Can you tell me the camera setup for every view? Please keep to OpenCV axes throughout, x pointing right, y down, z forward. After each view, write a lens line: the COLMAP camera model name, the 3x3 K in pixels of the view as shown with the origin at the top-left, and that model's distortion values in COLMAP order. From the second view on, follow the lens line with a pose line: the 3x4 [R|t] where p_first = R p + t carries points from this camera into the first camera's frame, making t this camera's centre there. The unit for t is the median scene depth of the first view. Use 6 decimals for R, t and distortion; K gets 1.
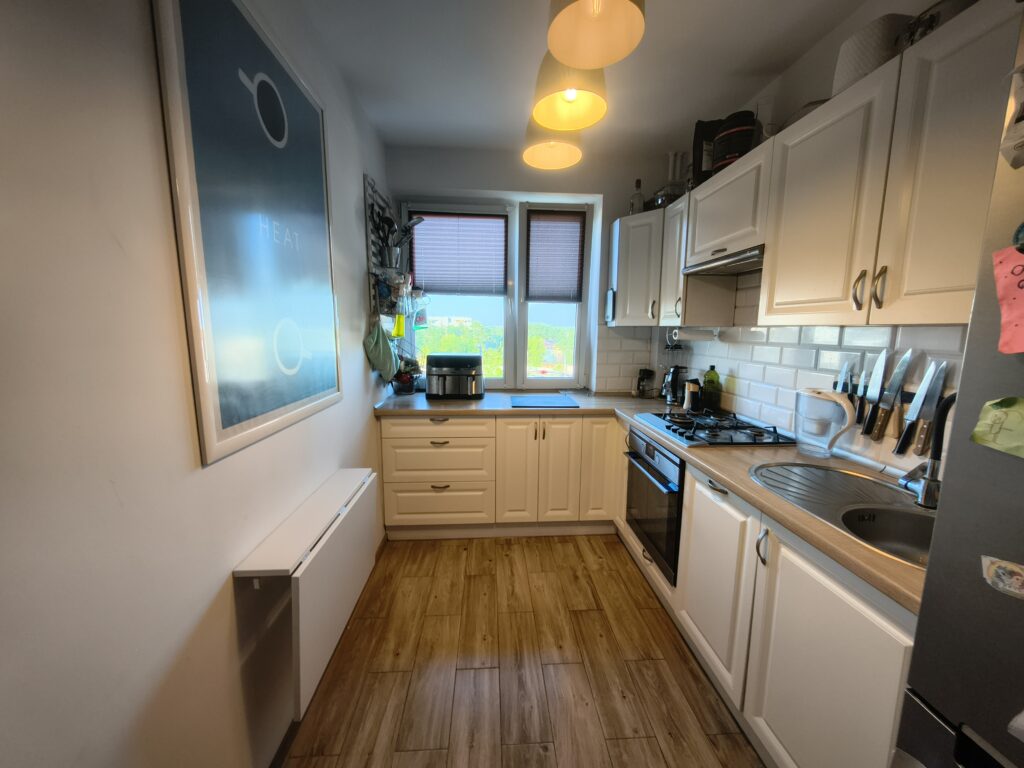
lens RADIAL K [[382.2, 0, 512.0], [0, 382.2, 384.0], [0, 0, 1]] dist [-0.002632, -0.000571]
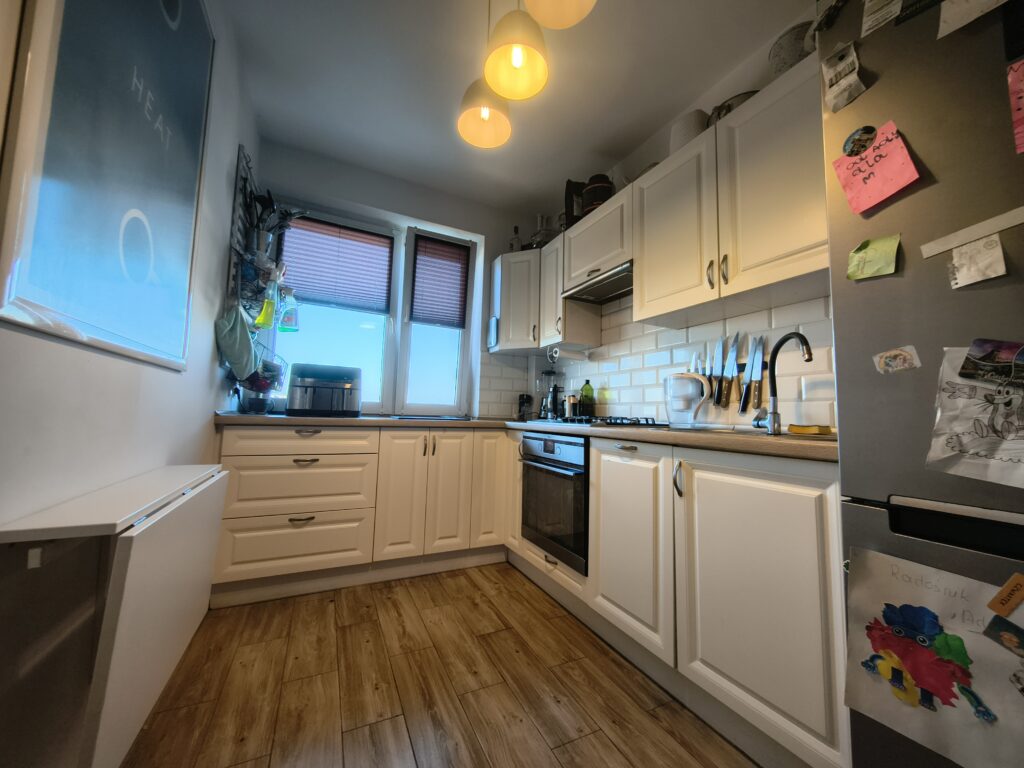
lens RADIAL K [[382.2, 0, 512.0], [0, 382.2, 384.0], [0, 0, 1]] dist [-0.002632, -0.000571]
pose [[0.922445, 0.048718, 0.383043, -0.121240], [0.035546, 0.977082, -0.209873, 0.209081], [-0.384489, 0.207211, 0.899573, 0.078917]]
